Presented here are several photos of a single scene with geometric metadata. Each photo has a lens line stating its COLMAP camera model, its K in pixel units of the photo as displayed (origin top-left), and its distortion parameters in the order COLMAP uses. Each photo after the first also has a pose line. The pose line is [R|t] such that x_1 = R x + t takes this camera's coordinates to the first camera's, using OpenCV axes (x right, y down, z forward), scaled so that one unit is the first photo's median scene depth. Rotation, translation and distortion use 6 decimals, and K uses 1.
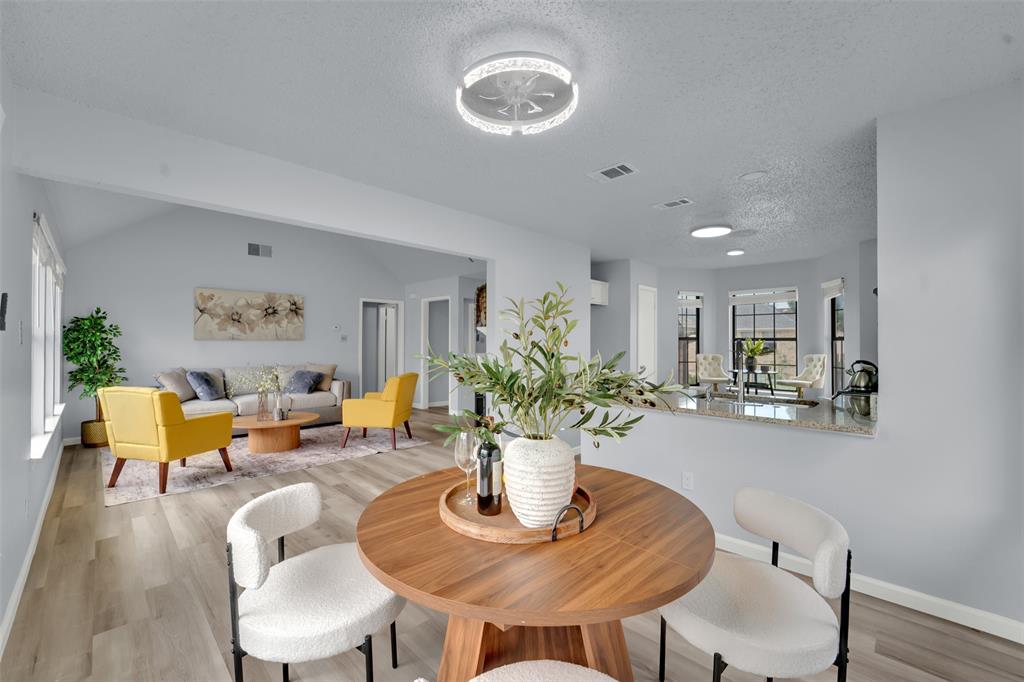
lens RADIAL K [[419.6, 0, 512.6], [0, 419.6, 341.0], [0, 0, 1]] dist [-0.003259, -0.000489]
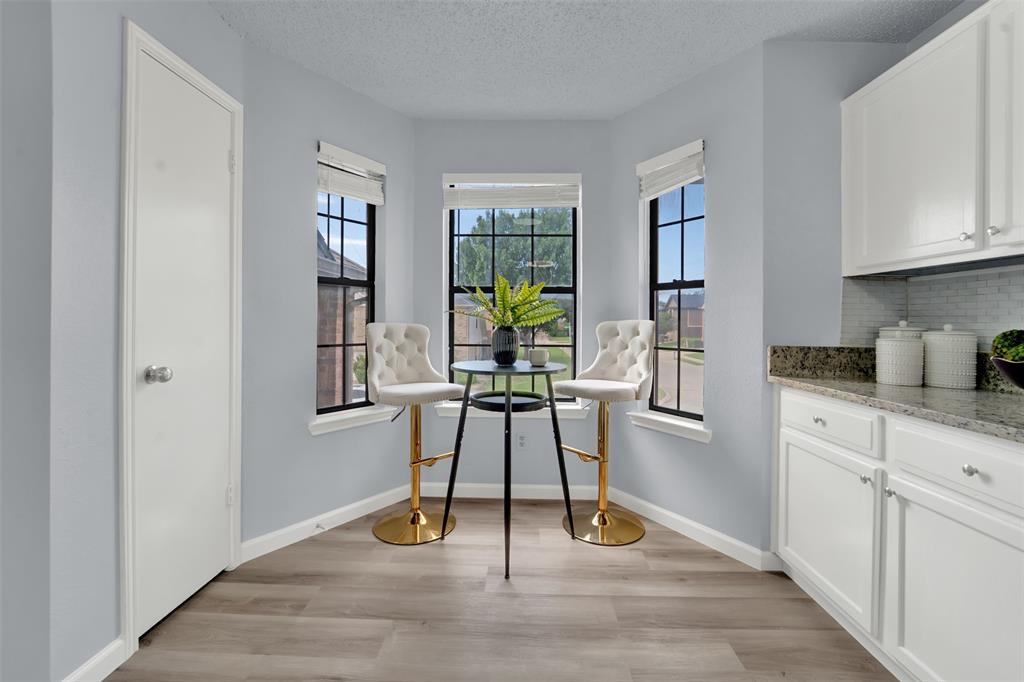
lens RADIAL K [[419.6, 0, 521.9], [0, 419.6, 323.9], [0, 0, 1]] dist [-0.003259, -0.000489]
pose [[0.721923, 0.001845, 0.691971, 0.275499], [-0.008292, 0.999948, 0.005985, 0.027595], [-0.691923, -0.010059, 0.721901, 0.626149]]
